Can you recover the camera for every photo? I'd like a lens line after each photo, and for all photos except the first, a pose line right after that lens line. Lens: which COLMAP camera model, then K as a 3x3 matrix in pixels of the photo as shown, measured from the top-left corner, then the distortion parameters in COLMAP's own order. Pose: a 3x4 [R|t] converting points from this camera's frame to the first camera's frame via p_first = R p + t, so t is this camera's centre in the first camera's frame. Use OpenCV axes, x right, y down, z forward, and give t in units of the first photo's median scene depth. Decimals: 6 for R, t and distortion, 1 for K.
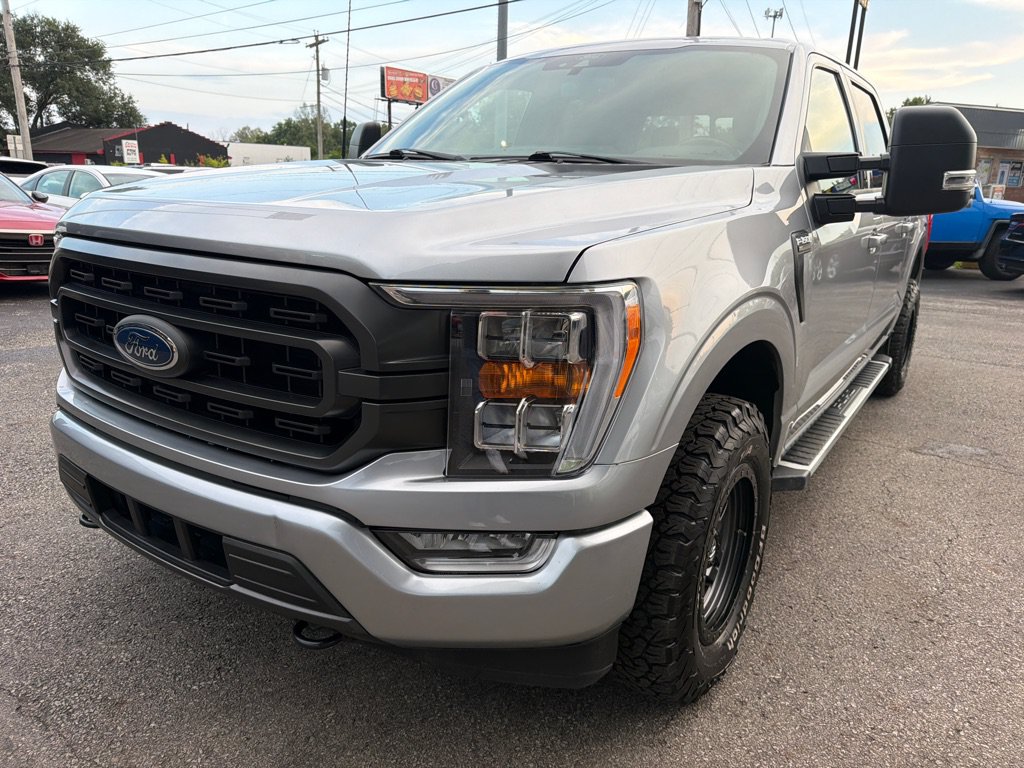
lens RADIAL K [[734.1, 0, 510.0], [0, 734.1, 381.8], [0, 0, 1]] dist [-0.012740, 0.008640]
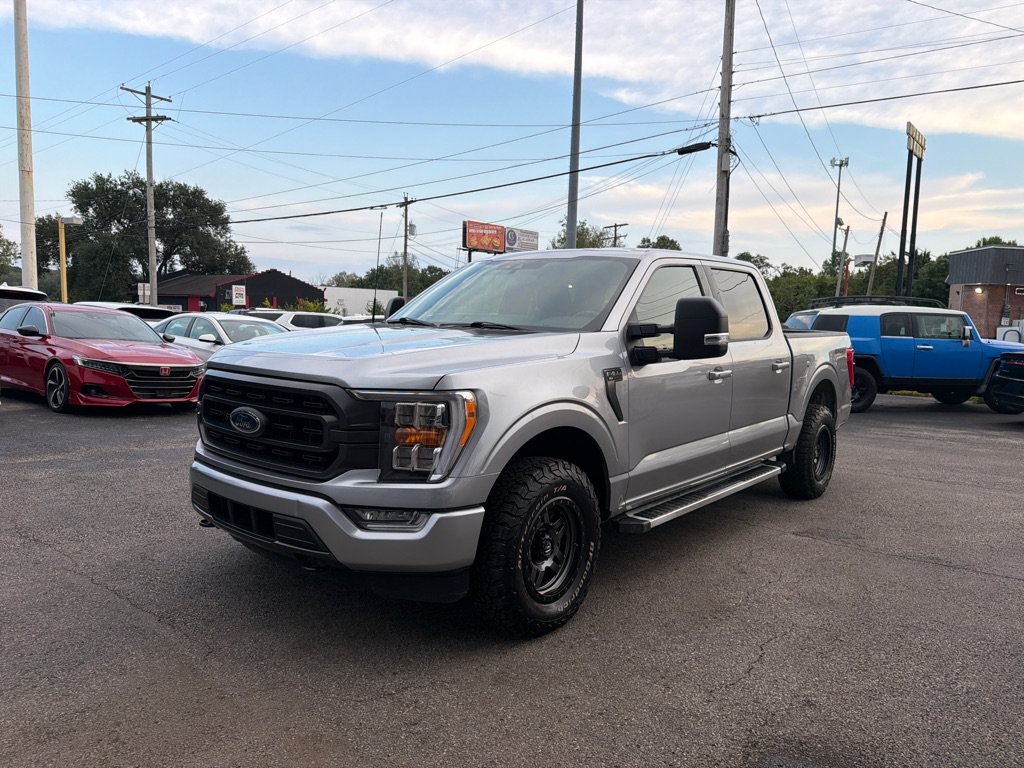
lens RADIAL K [[720.2, 0, 509.9], [0, 720.2, 381.0], [0, 0, 1]] dist [0.071450, -0.097896]
pose [[0.994533, 0.007388, -0.104157, 0.015323], [-0.026168, 0.983298, -0.180114, 0.006377], [0.101086, 0.181855, 0.978116, -0.031817]]
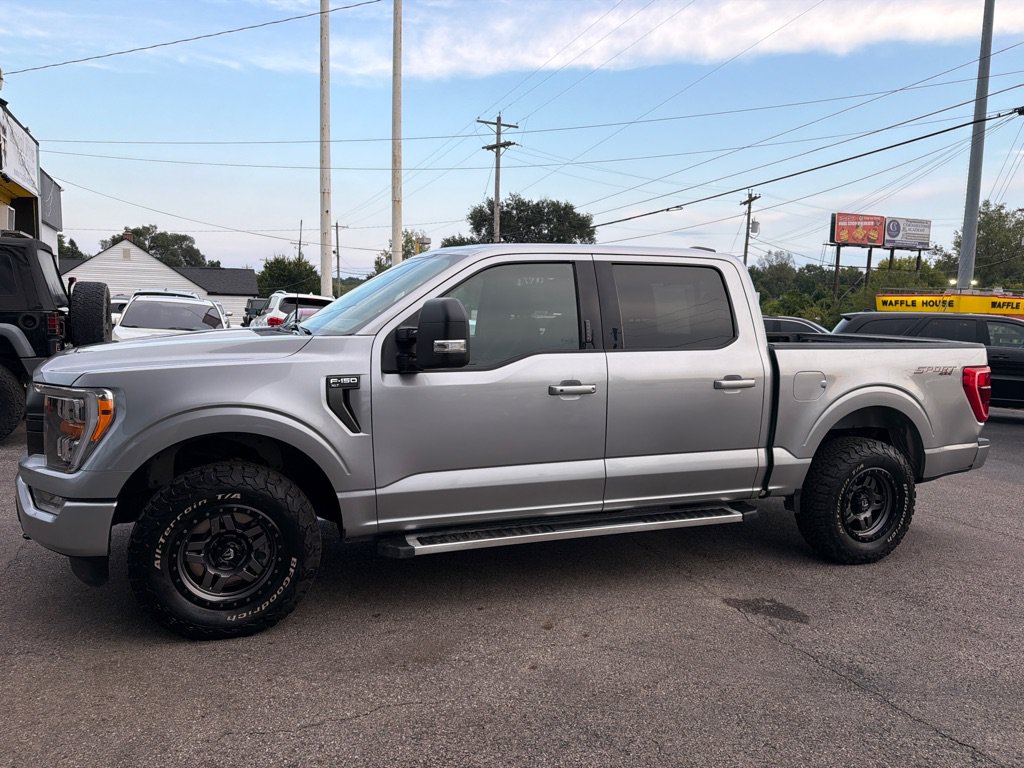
lens RADIAL K [[713.6, 0, 509.9], [0, 713.6, 389.4], [0, 0, 1]] dist [0.109562, -0.161976]
pose [[0.816560, 0.054288, -0.574702, 0.073943], [-0.154066, 0.979951, -0.126333, -0.001489], [0.556321, 0.191701, 0.808553, -0.002959]]
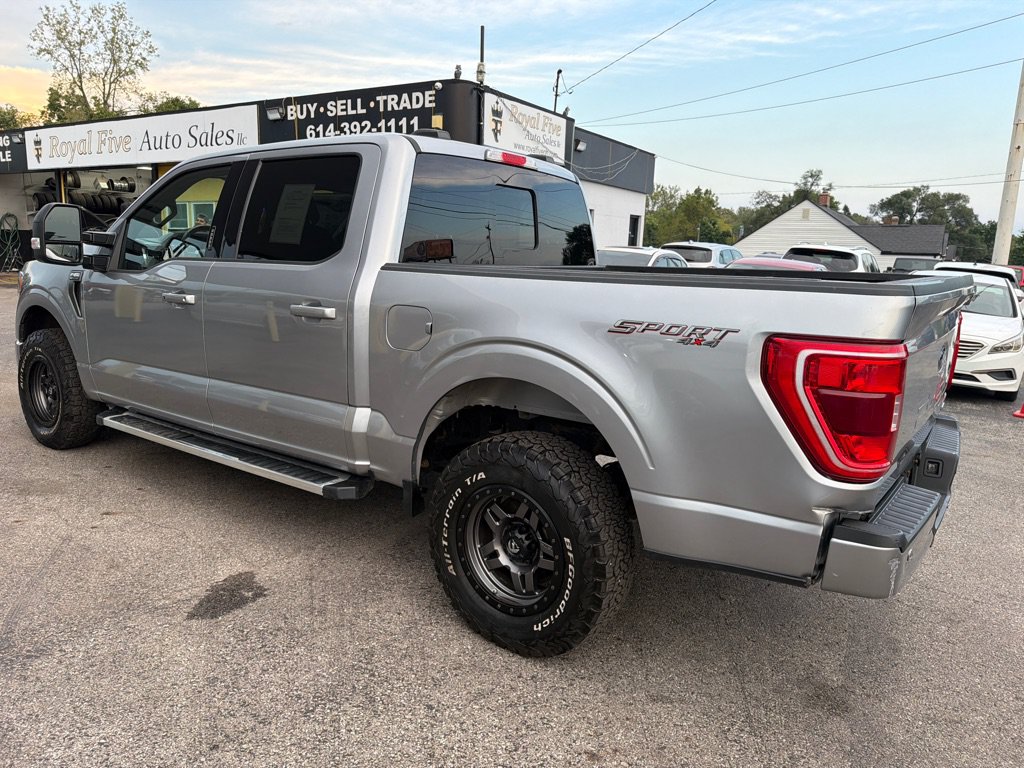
lens RADIAL K [[720.2, 0, 509.9], [0, 720.2, 381.0], [0, 0, 1]] dist [0.071450, -0.097896]
pose [[-0.034822, 0.146888, -0.988540, 0.112028], [-0.303107, 0.940997, 0.150501, -0.027097], [0.952320, 0.304874, 0.011755, 0.102586]]
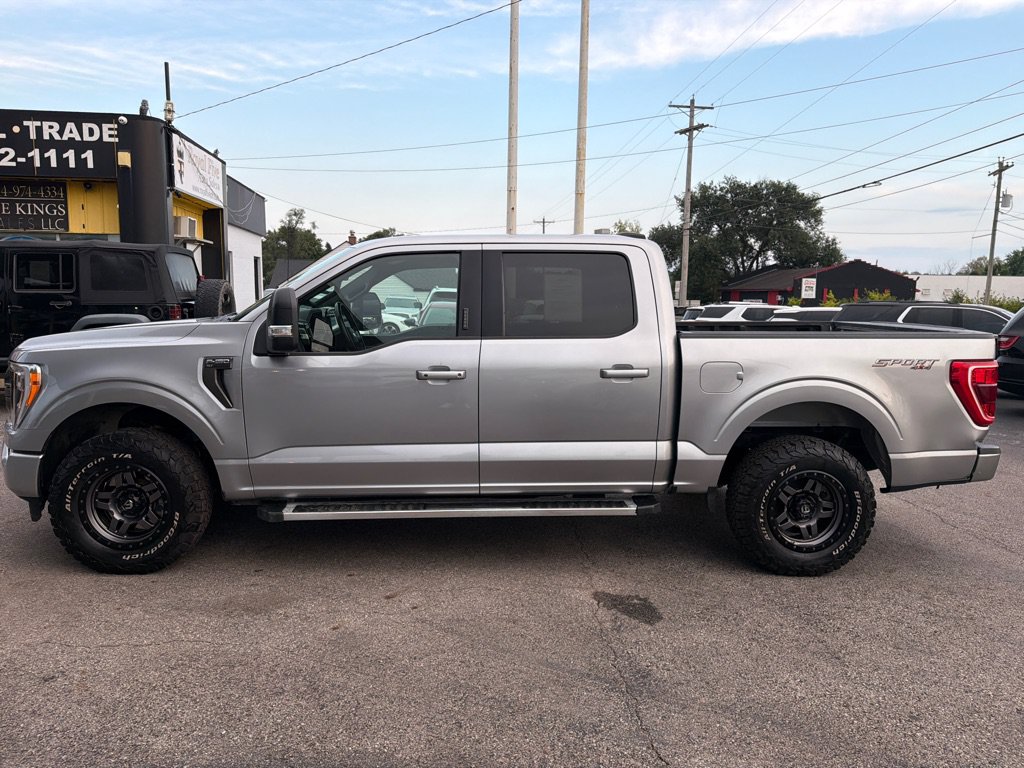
lens RADIAL K [[720.2, 0, 509.9], [0, 720.2, 381.0], [0, 0, 1]] dist [0.071450, -0.097896]
pose [[0.607581, 0.071340, -0.791047, 0.105398], [-0.207634, 0.975590, -0.071495, -0.007699], [0.766638, 0.207687, 0.607563, 0.021387]]
